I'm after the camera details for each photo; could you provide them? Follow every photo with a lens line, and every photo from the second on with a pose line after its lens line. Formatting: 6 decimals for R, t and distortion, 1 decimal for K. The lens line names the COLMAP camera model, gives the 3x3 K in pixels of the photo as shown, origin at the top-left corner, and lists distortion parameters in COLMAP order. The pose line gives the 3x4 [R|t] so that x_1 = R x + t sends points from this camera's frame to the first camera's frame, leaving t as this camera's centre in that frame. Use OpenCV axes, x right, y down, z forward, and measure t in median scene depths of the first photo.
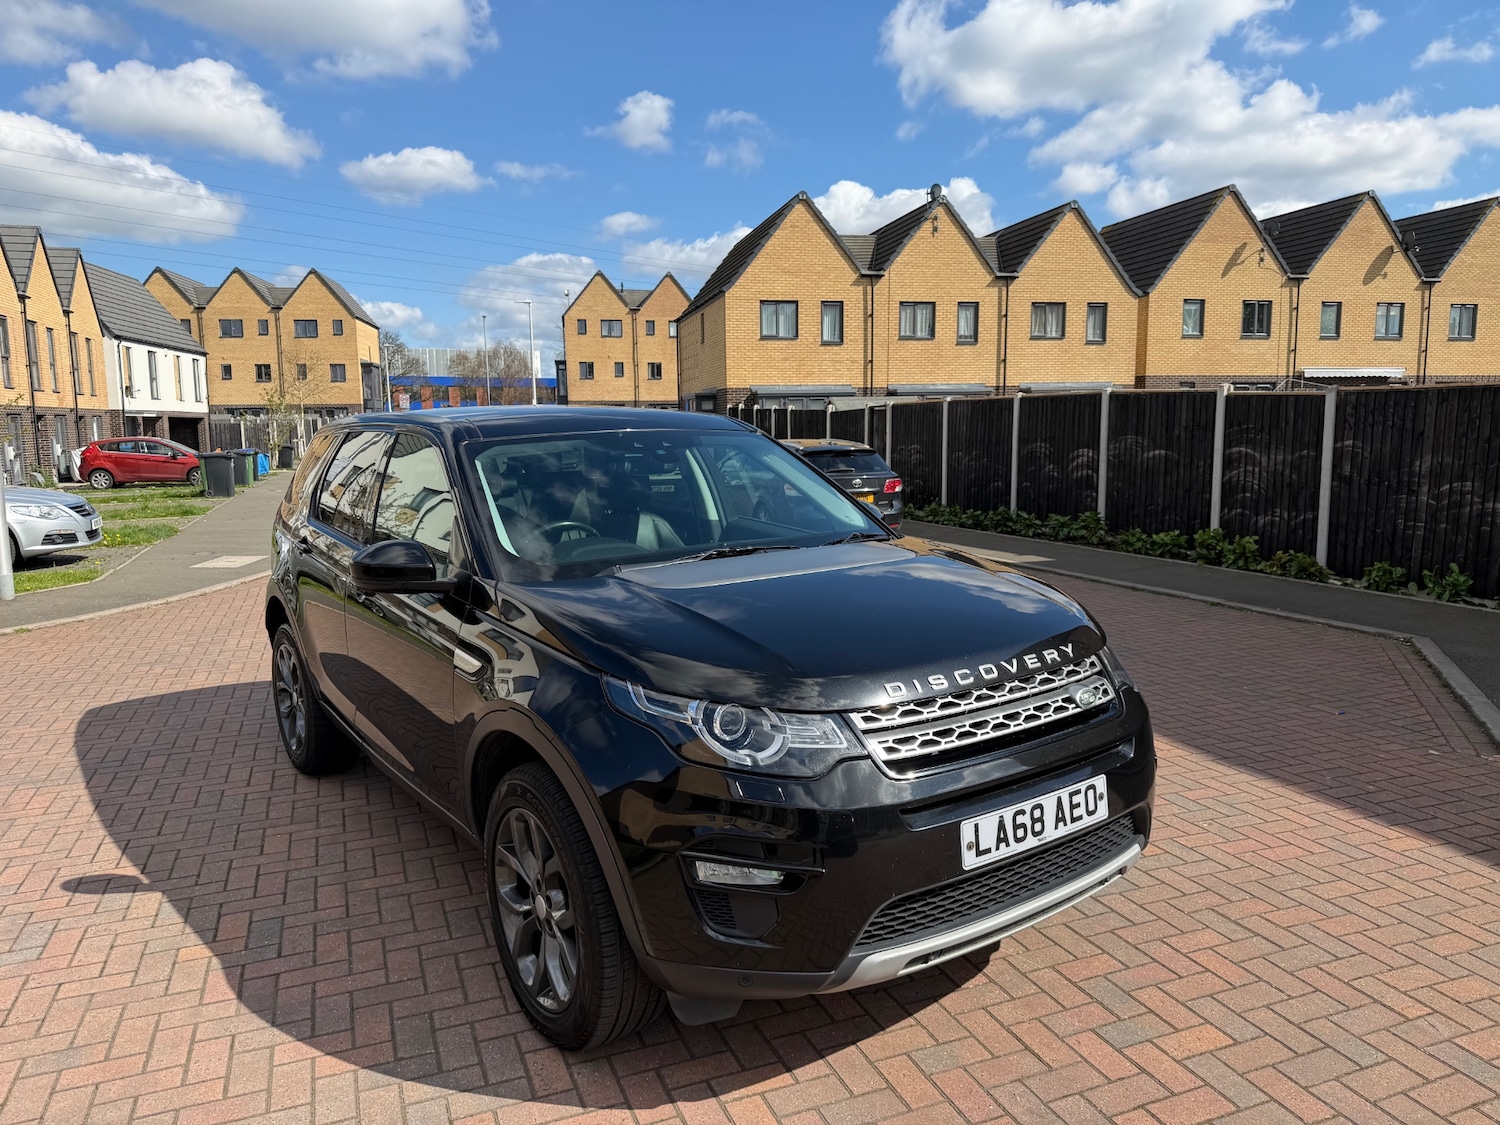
lens RADIAL K [[1055.8, 0, 751.1], [0, 1055.8, 588.4], [0, 0, 1]] dist [0.038046, -0.049679]
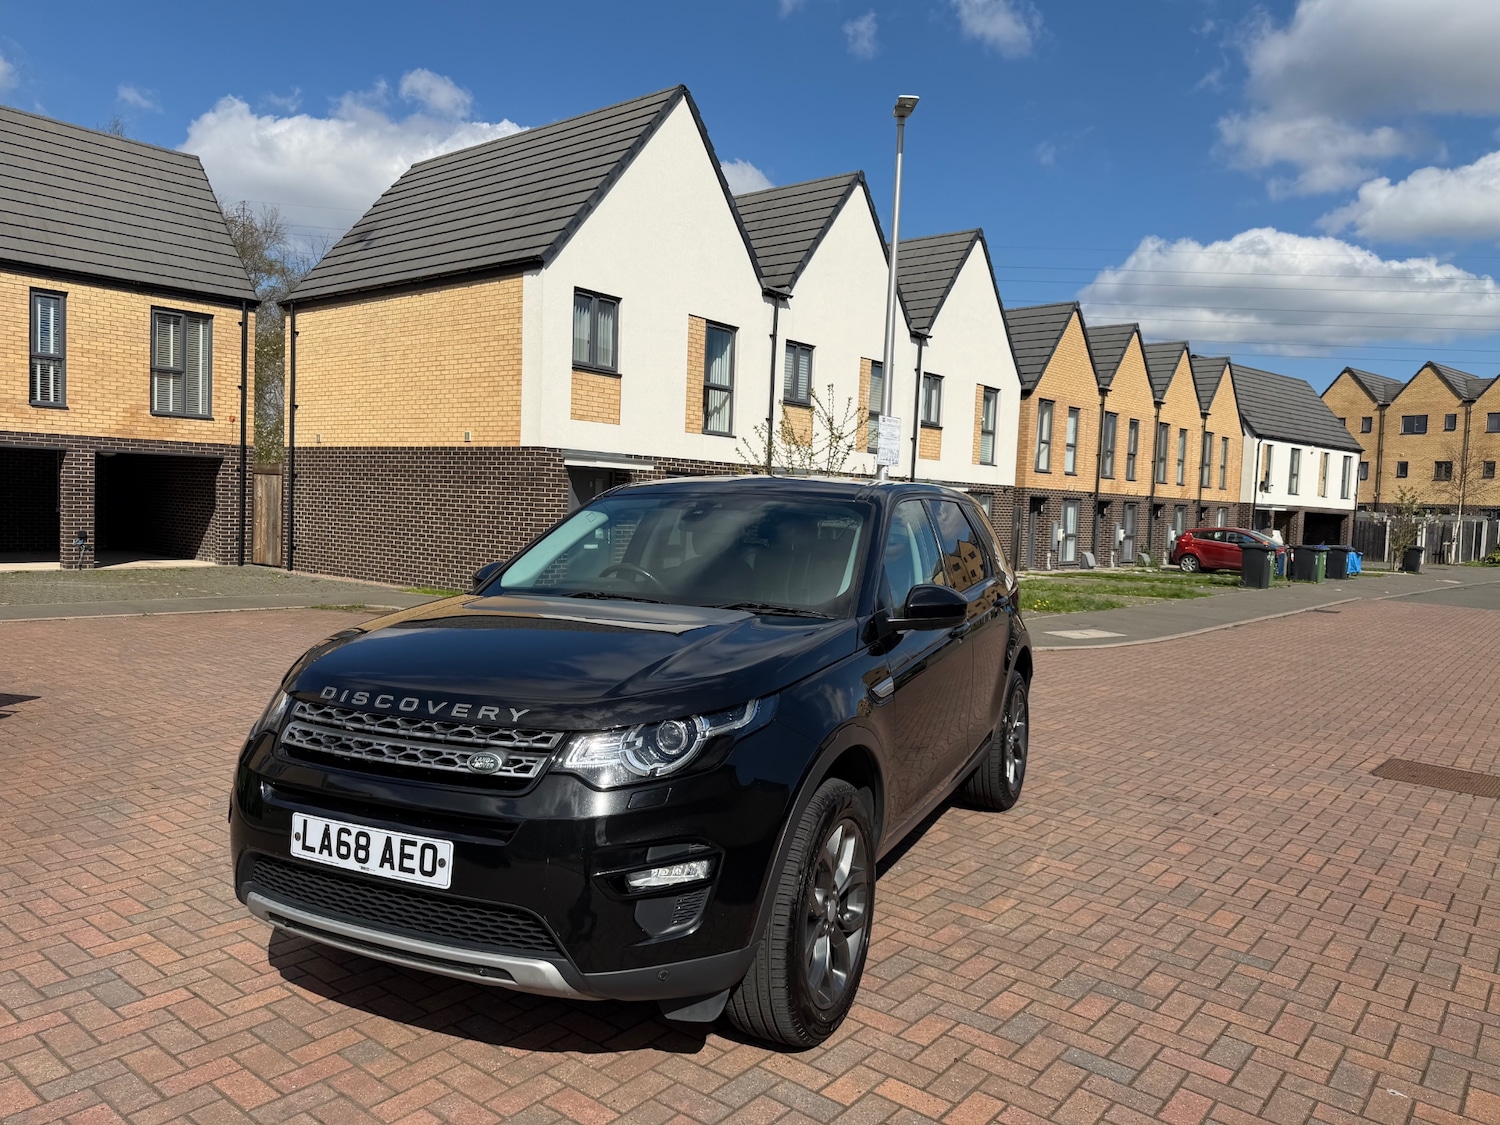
lens RADIAL K [[1055.8, 0, 753.7], [0, 1055.8, 582.1], [0, 0, 1]] dist [0.038046, -0.049679]
pose [[0.494074, 0.093675, -0.864359, 0.116210], [-0.176952, 0.984204, 0.005516, -0.009771], [0.851222, 0.150225, 0.502845, 0.066107]]
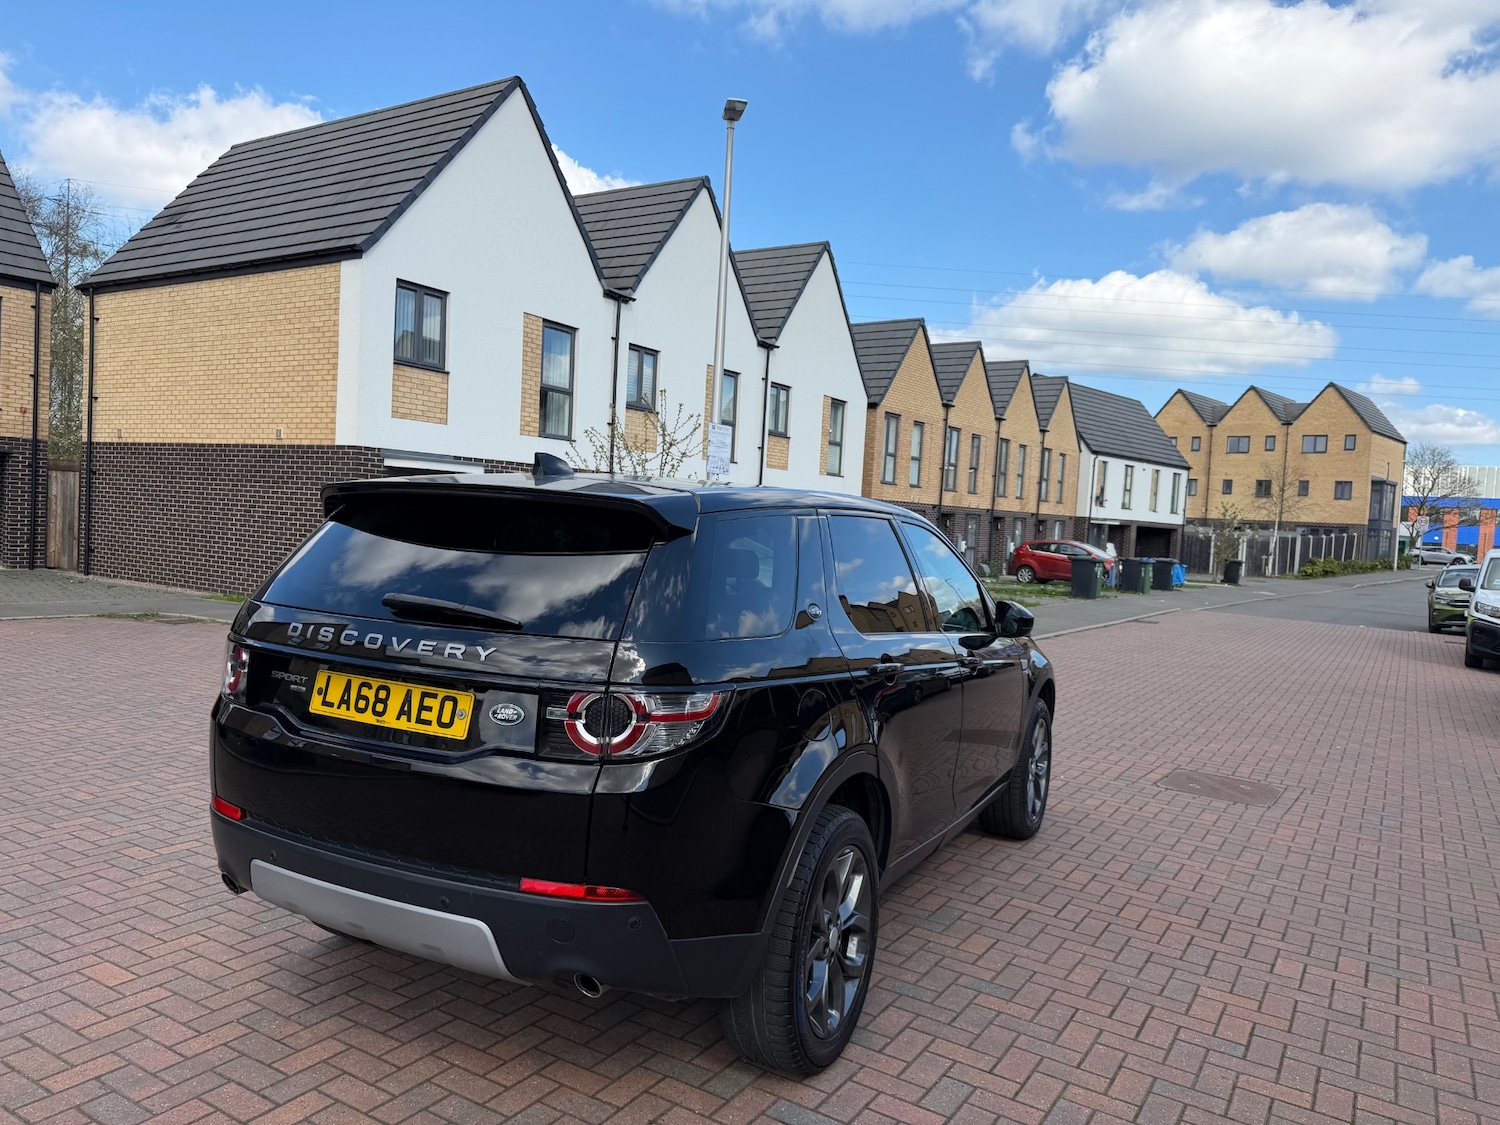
lens RADIAL K [[1055.8, 0, 746.4], [0, 1055.8, 586.2], [0, 0, 1]] dist [0.038046, -0.049679]
pose [[0.592344, 0.094364, -0.800140, 0.116899], [-0.182288, 0.983061, -0.019011, -0.013392], [0.784792, 0.157118, 0.599512, 0.084343]]
